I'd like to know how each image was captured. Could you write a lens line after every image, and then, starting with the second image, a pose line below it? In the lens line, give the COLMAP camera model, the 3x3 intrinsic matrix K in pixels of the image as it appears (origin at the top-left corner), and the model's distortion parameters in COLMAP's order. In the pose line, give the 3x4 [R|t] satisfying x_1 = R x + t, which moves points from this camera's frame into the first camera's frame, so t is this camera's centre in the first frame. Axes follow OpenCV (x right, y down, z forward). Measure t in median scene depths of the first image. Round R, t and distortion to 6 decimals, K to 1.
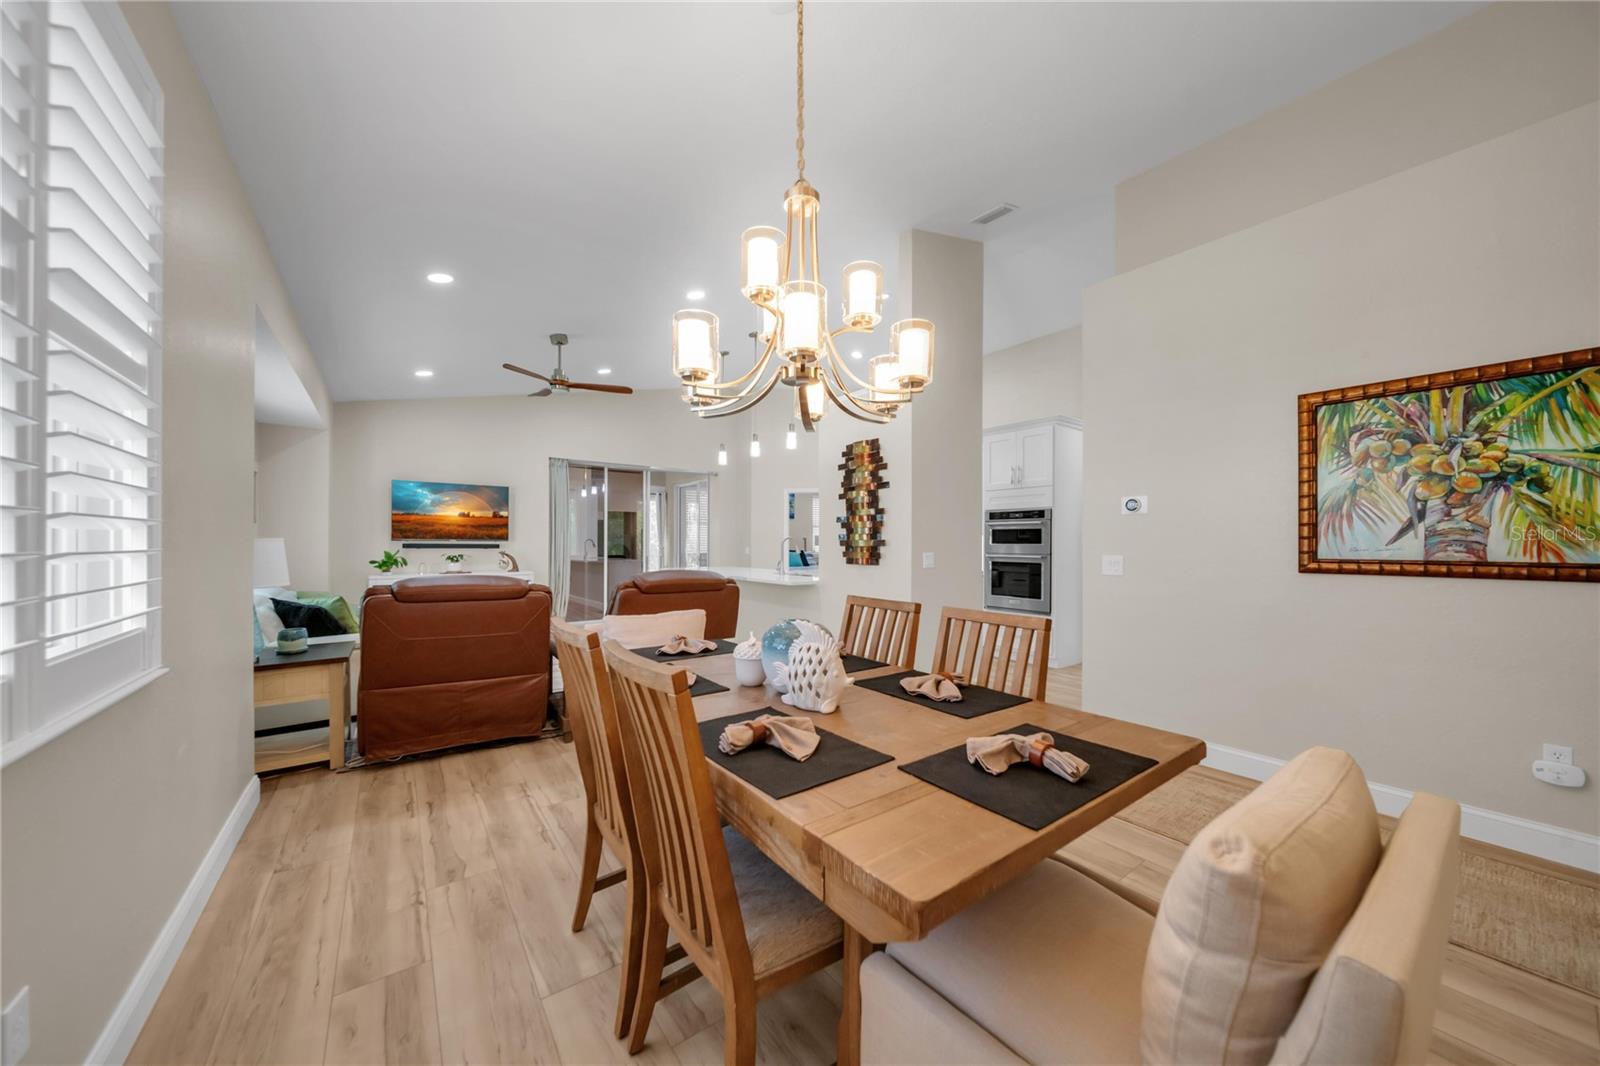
lens RADIAL K [[552.9, 0, 804.6], [0, 552.9, 542.2], [0, 0, 1]] dist [0.000826, -0.000928]
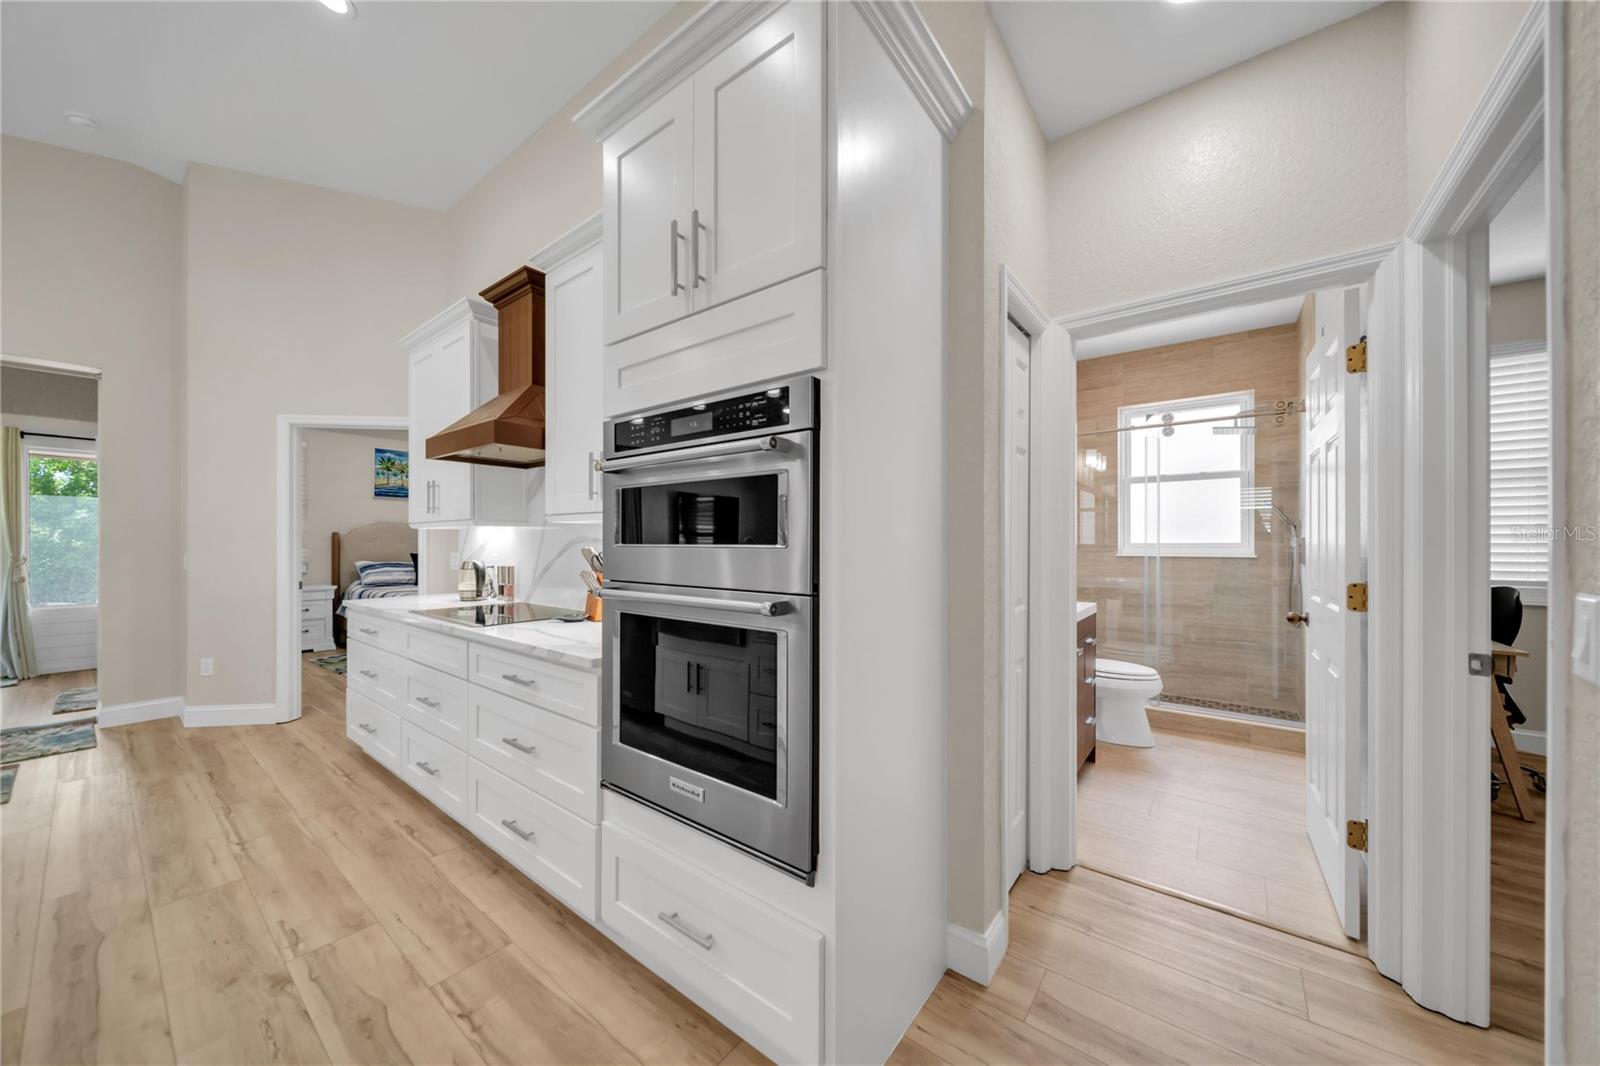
lens RADIAL K [[552.9, 0, 804.6], [0, 552.9, 542.2], [0, 0, 1]] dist [0.000826, -0.000928]
pose [[0.962543, -0.002451, 0.271120, 0.325316], [0.001858, 0.999995, 0.002445, 0.001155], [-0.271124, -0.001850, 0.962543, 0.674951]]
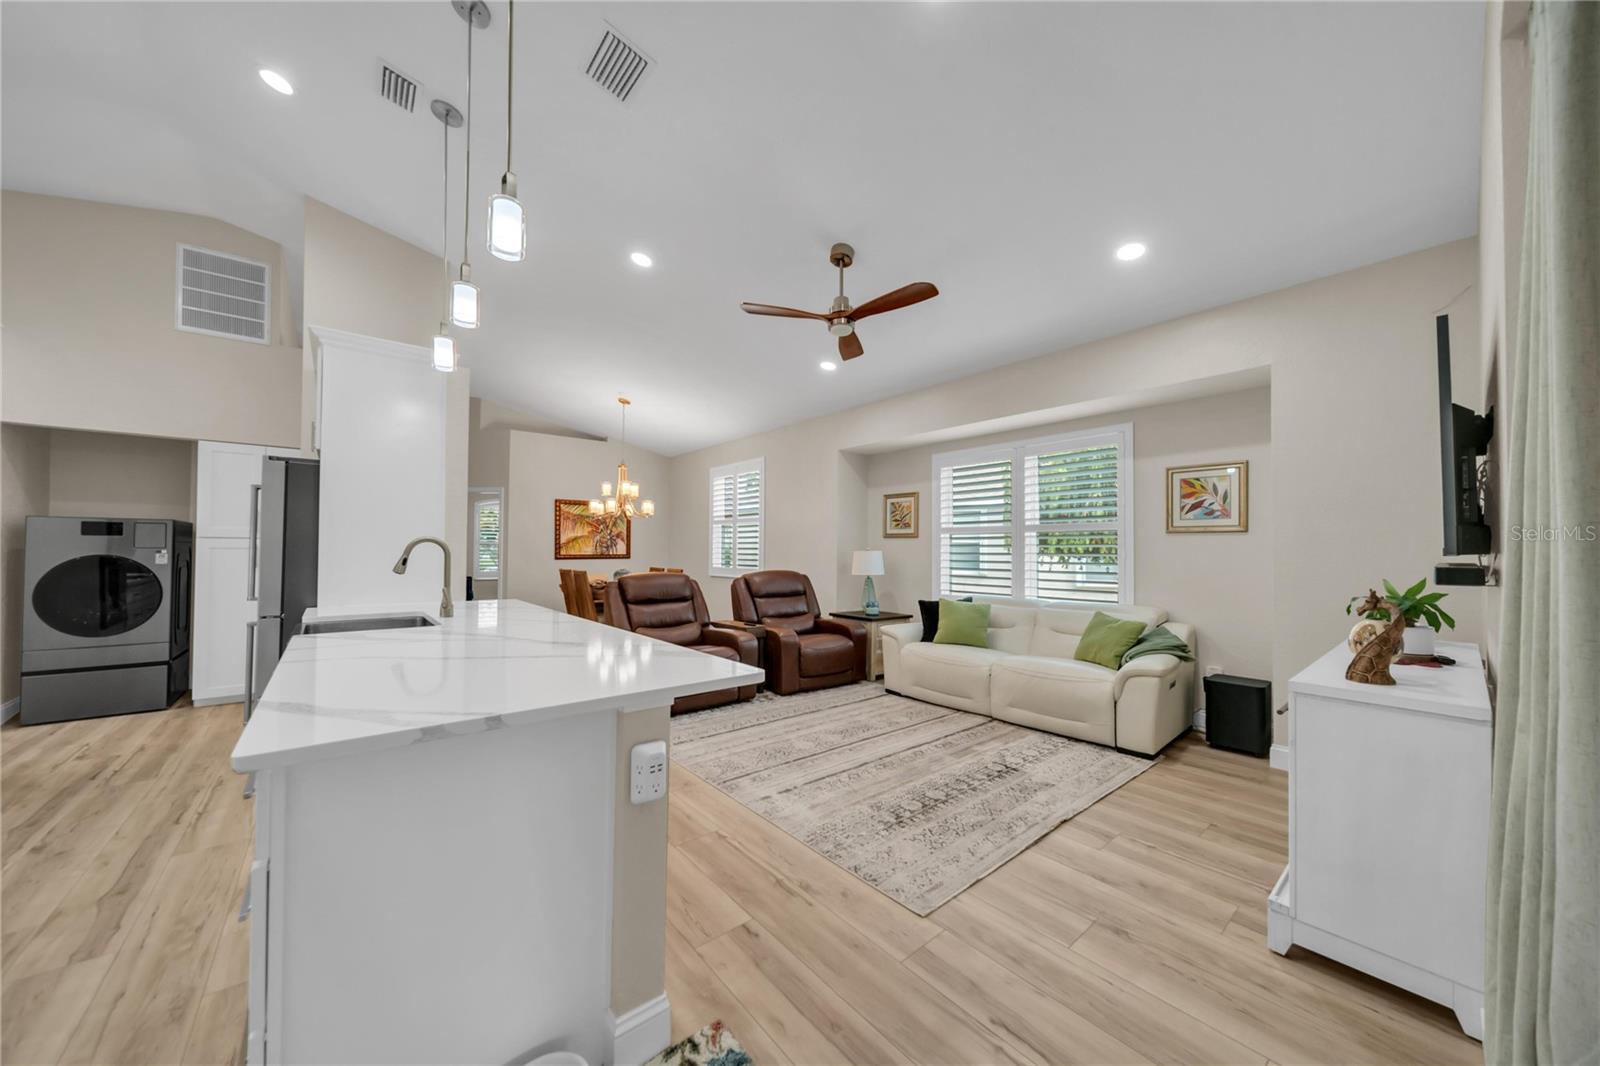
lens RADIAL K [[552.9, 0, 804.6], [0, 552.9, 542.2], [0, 0, 1]] dist [0.000826, -0.000928]
pose [[-0.998242, -0.010047, -0.058417, -0.290729], [-0.008979, 0.999788, -0.018507, 0.000122], [0.058591, -0.017950, -0.998121, 1.346433]]
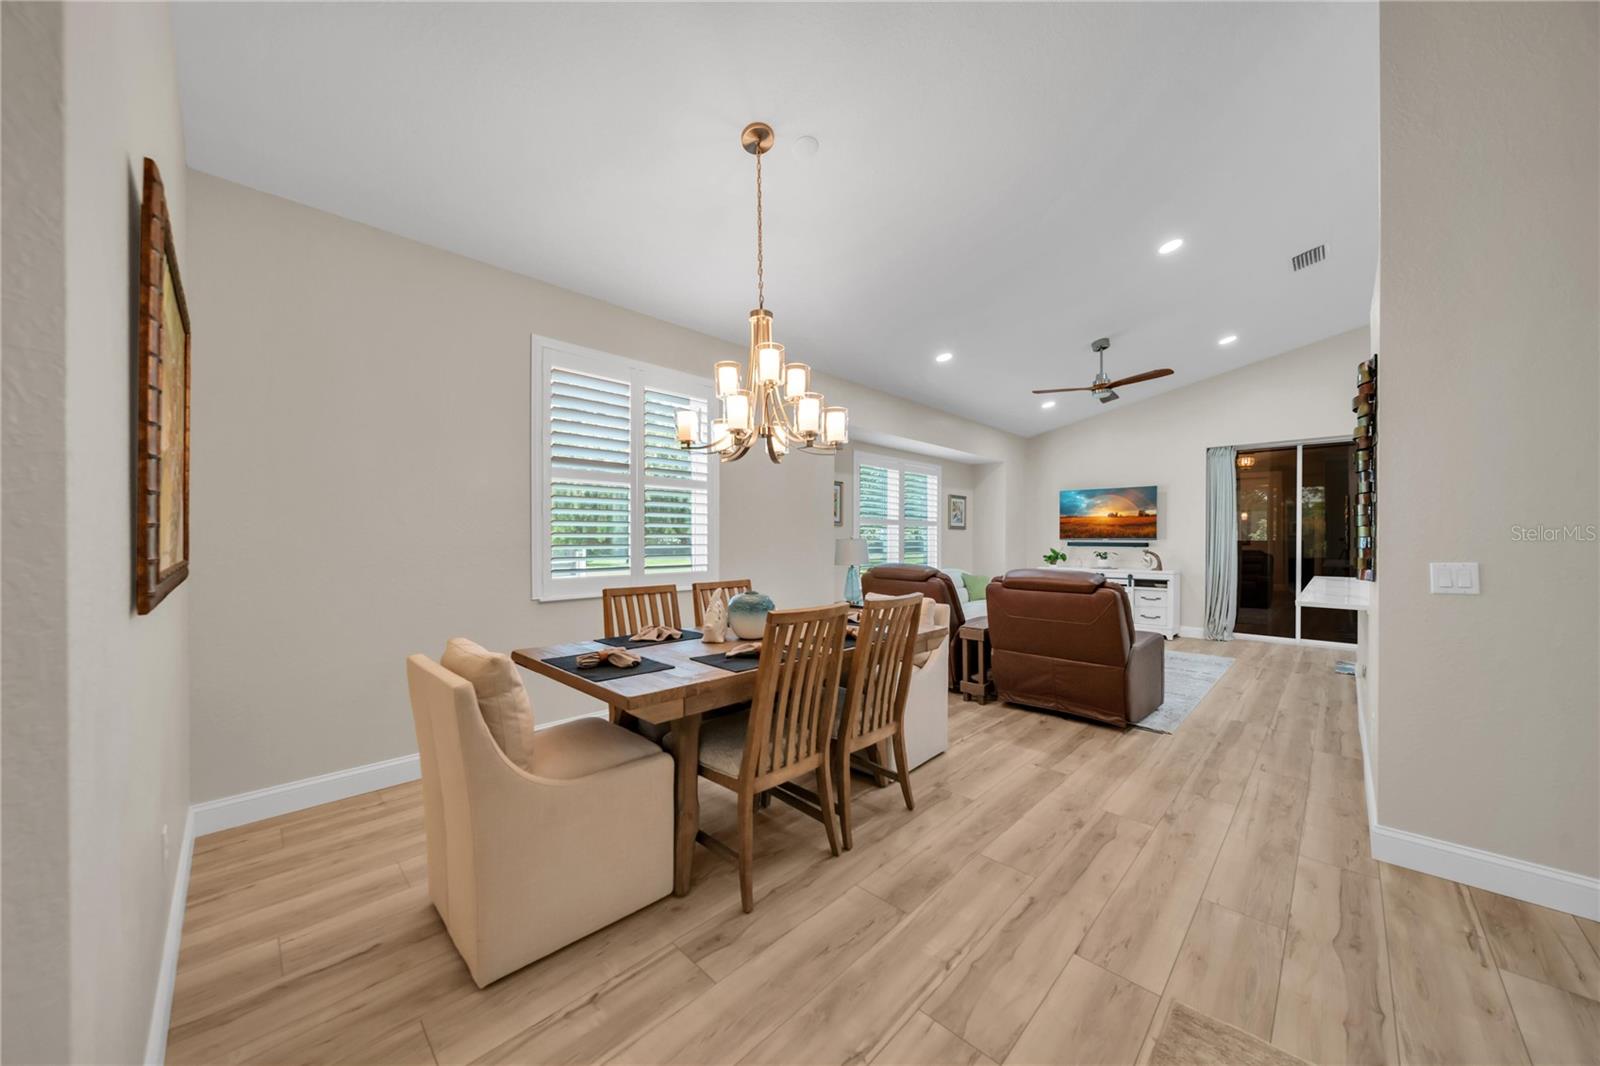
lens RADIAL K [[552.9, 0, 804.6], [0, 552.9, 542.2], [0, 0, 1]] dist [0.000826, -0.000928]
pose [[0.159480, 0.002451, -0.987198, 0.394884], [0.000878, 0.999996, 0.002625, -0.000578], [0.987201, -0.001286, 0.159477, 0.231229]]
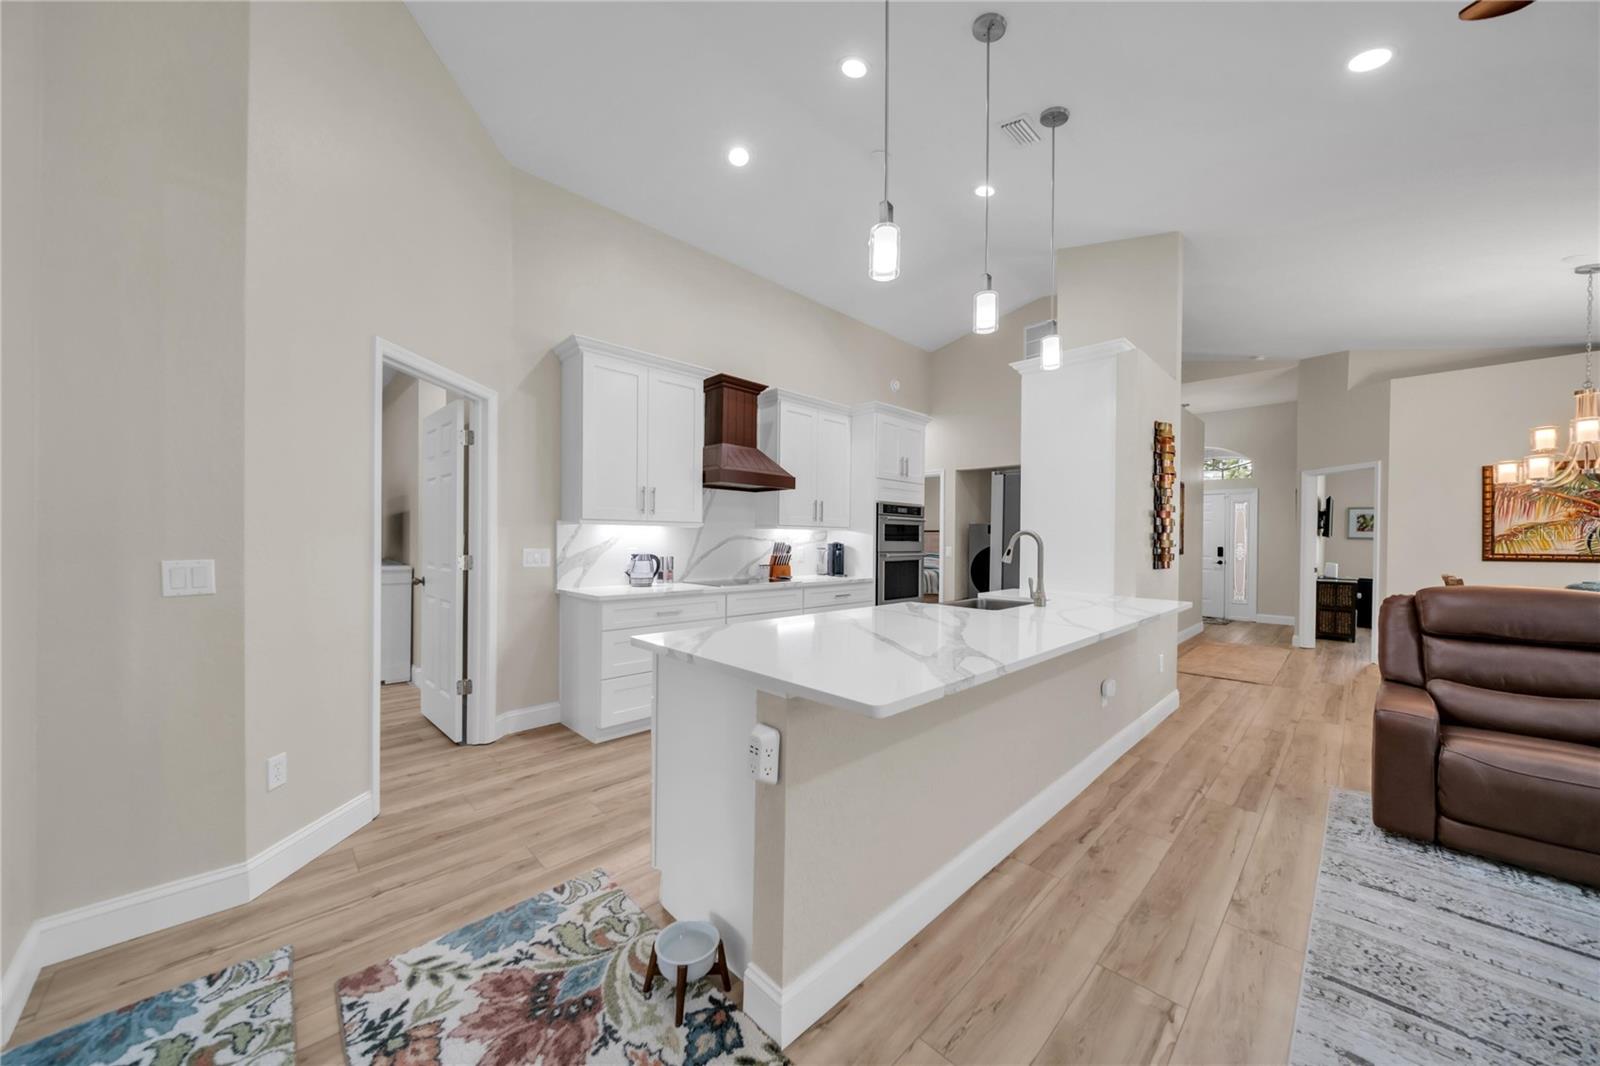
lens RADIAL K [[552.9, 0, 804.6], [0, 552.9, 542.2], [0, 0, 1]] dist [0.000826, -0.000928]
pose [[-0.138486, -0.009671, 0.990317, -0.458397], [-0.011679, 0.999899, 0.008131, -0.000822], [-0.990296, -0.010440, -0.138585, 1.149565]]
